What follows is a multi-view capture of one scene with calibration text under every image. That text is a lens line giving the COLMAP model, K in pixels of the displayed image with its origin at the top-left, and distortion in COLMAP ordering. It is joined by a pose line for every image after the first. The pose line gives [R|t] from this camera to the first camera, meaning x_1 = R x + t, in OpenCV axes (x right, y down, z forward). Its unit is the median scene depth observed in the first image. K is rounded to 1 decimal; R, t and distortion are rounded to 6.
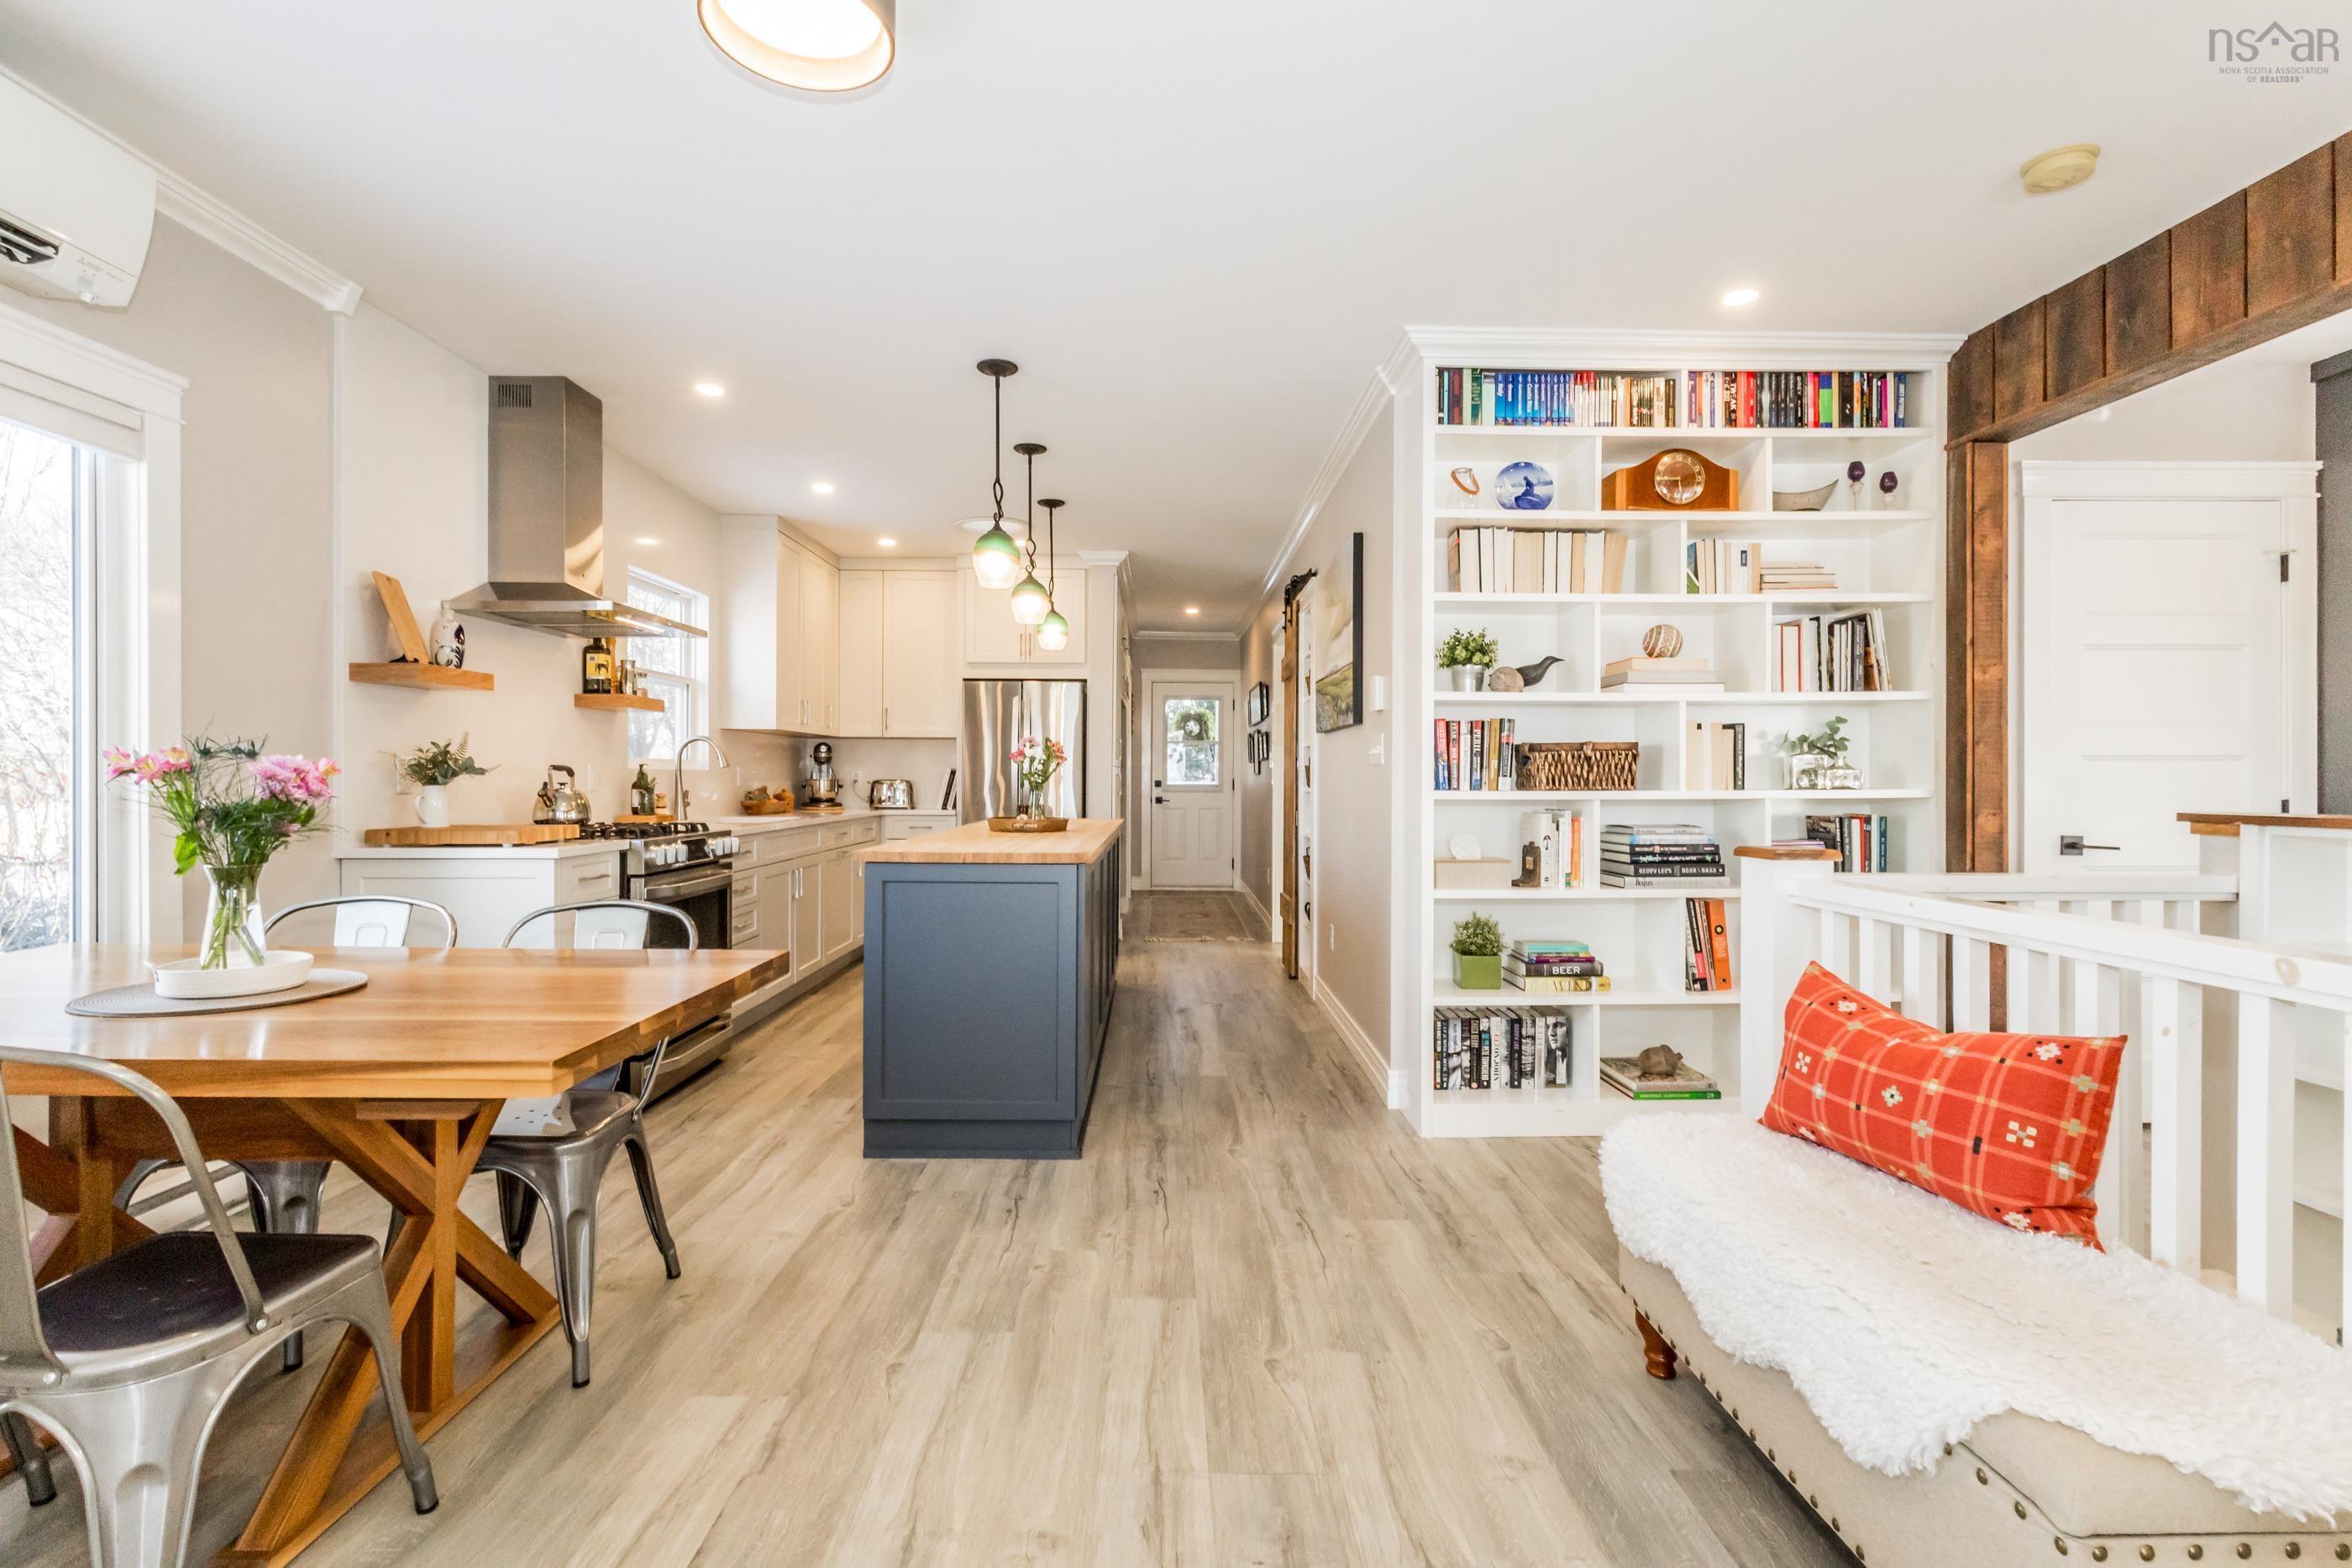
lens RADIAL K [[1078.8, 0, 1171.0], [0, 1078.8, 784.7], [0, 0, 1]] dist [0.002668, 0.000142]
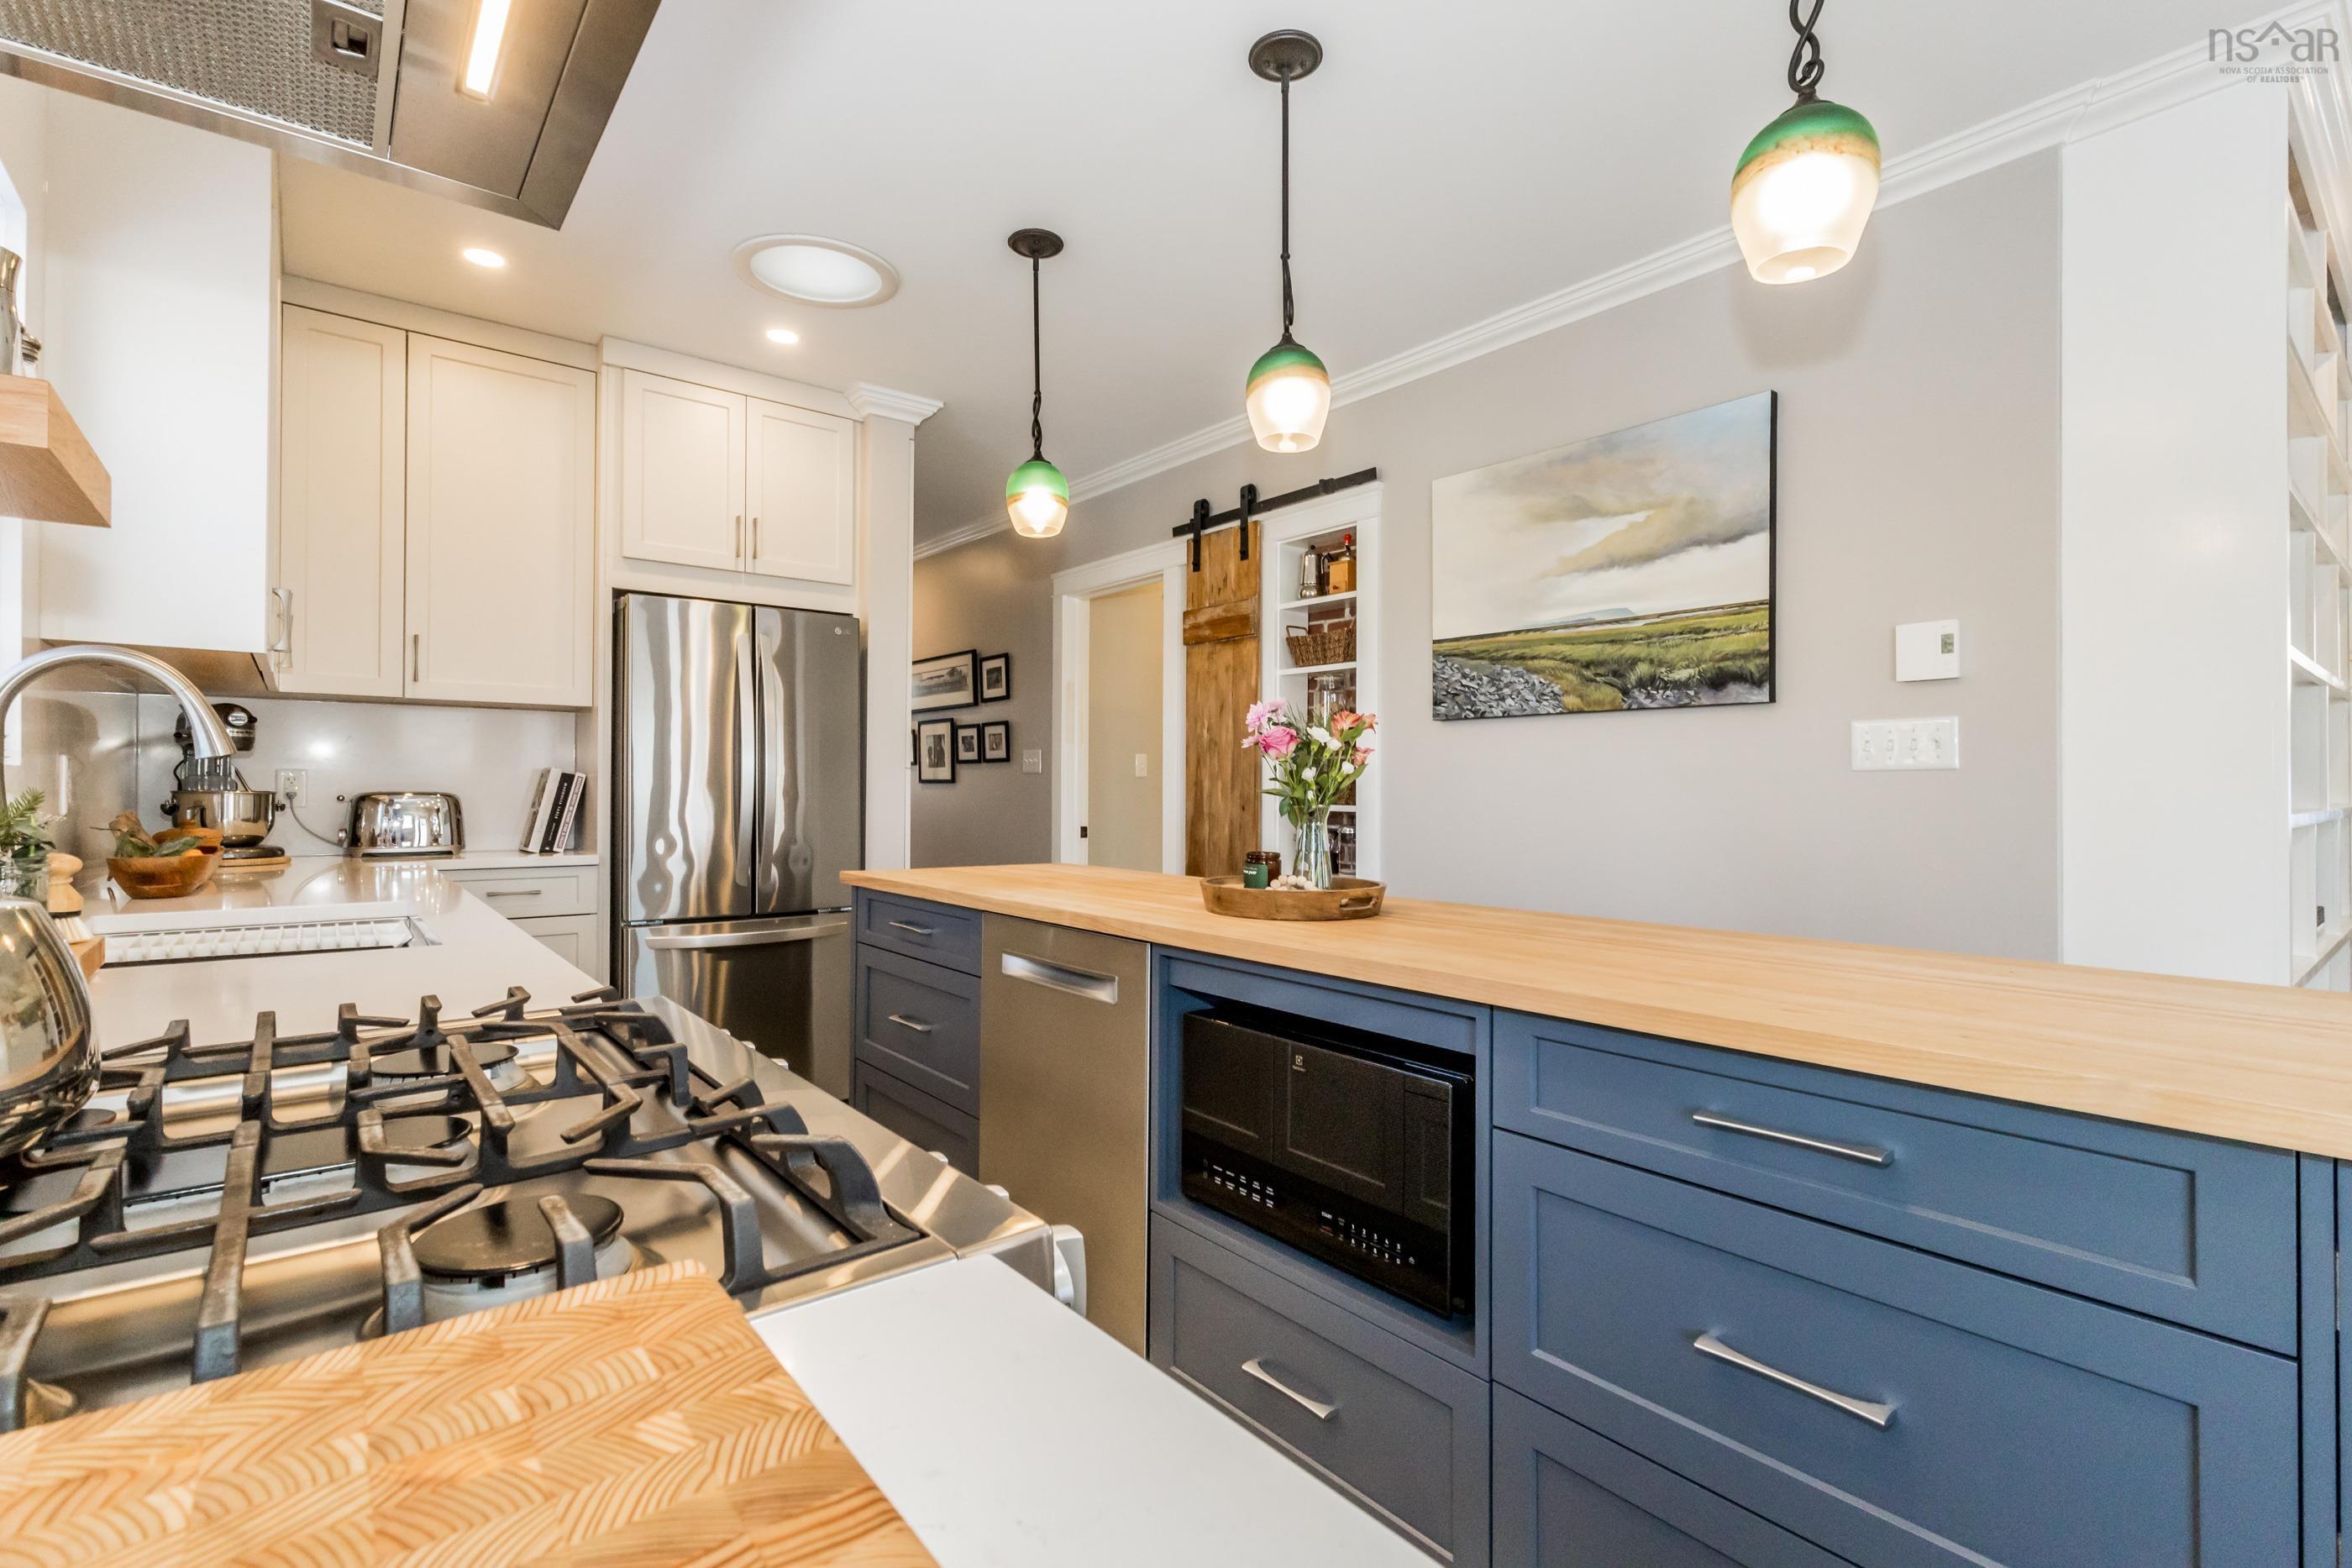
lens RADIAL K [[1052.0, 0, 1176.0], [0, 1052.0, 784.0], [0, 0, 1]] dist [0.000249, 0.000010]
pose [[0.785228, -0.003676, 0.619196, -0.423792], [0.006081, 0.999980, -0.001776, -0.008146], [-0.619177, 0.005160, 0.785235, 0.670417]]
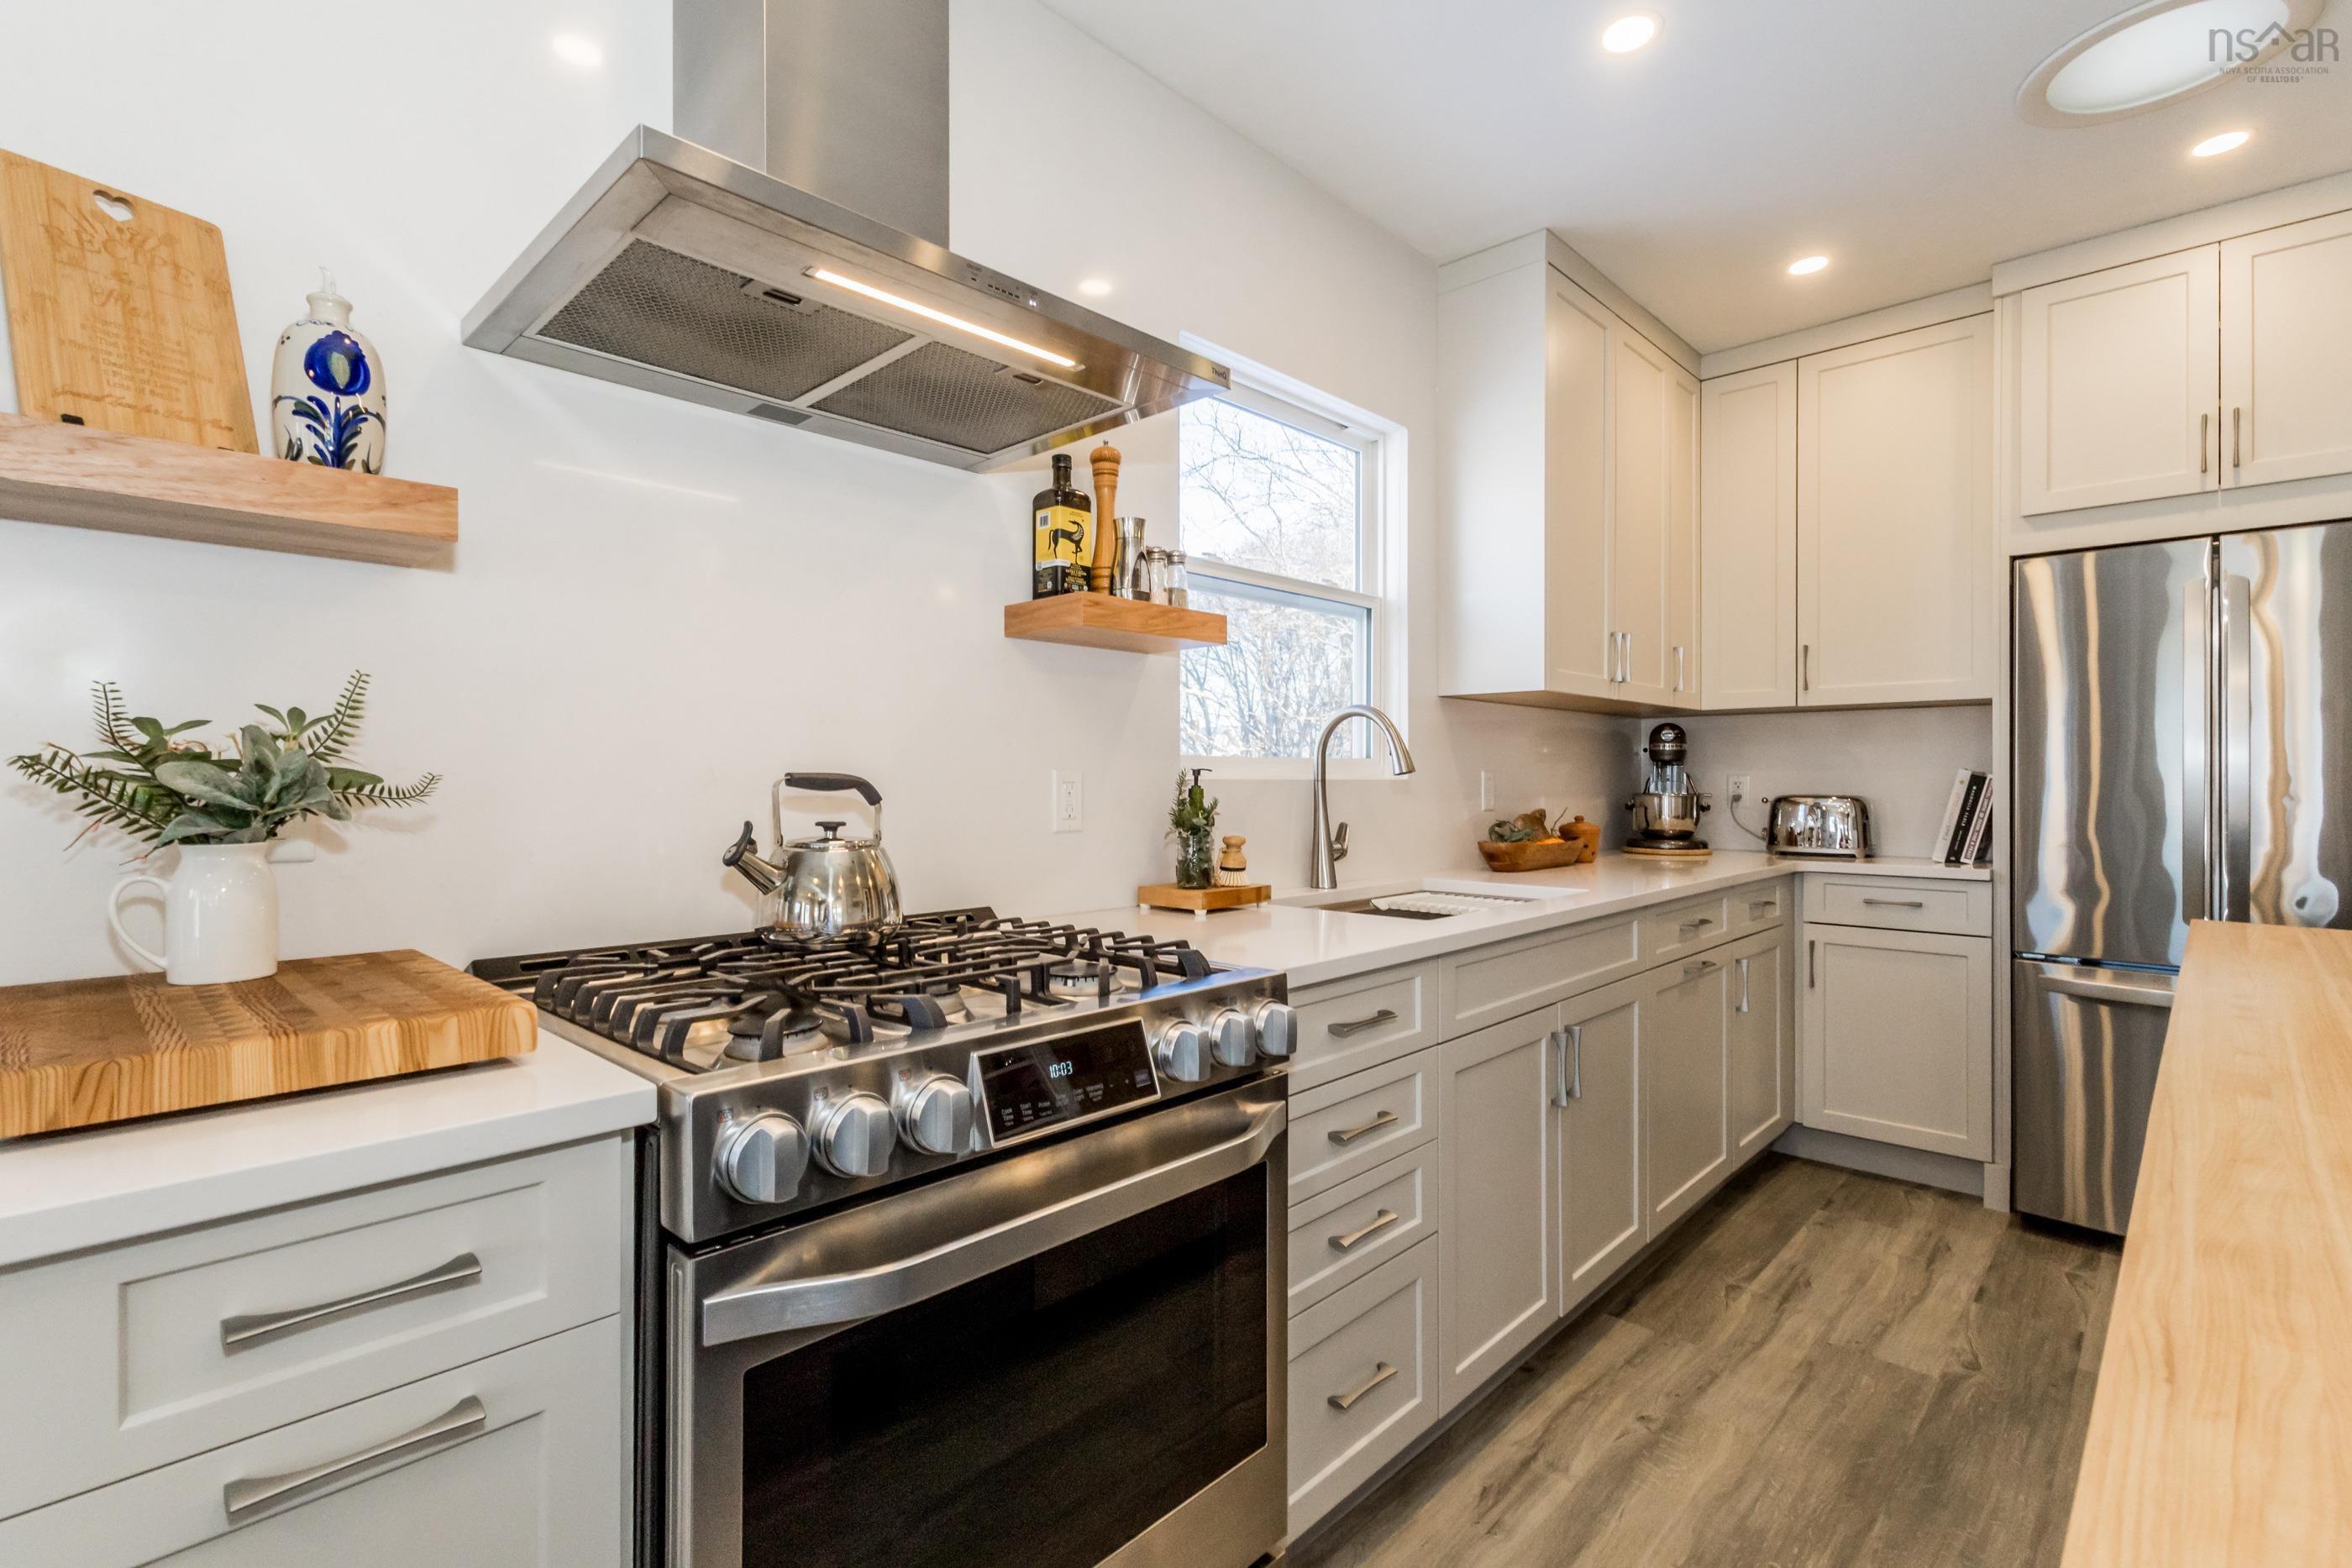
lens RADIAL K [[1078.8, 0, 1171.0], [0, 1078.8, 784.7], [0, 0, 1]] dist [0.002668, 0.000142]
pose [[0.713389, -0.003798, -0.700758, -0.191940], [0.000175, 0.999986, -0.005241, -0.010472], [0.700768, 0.003616, 0.713380, 0.685777]]
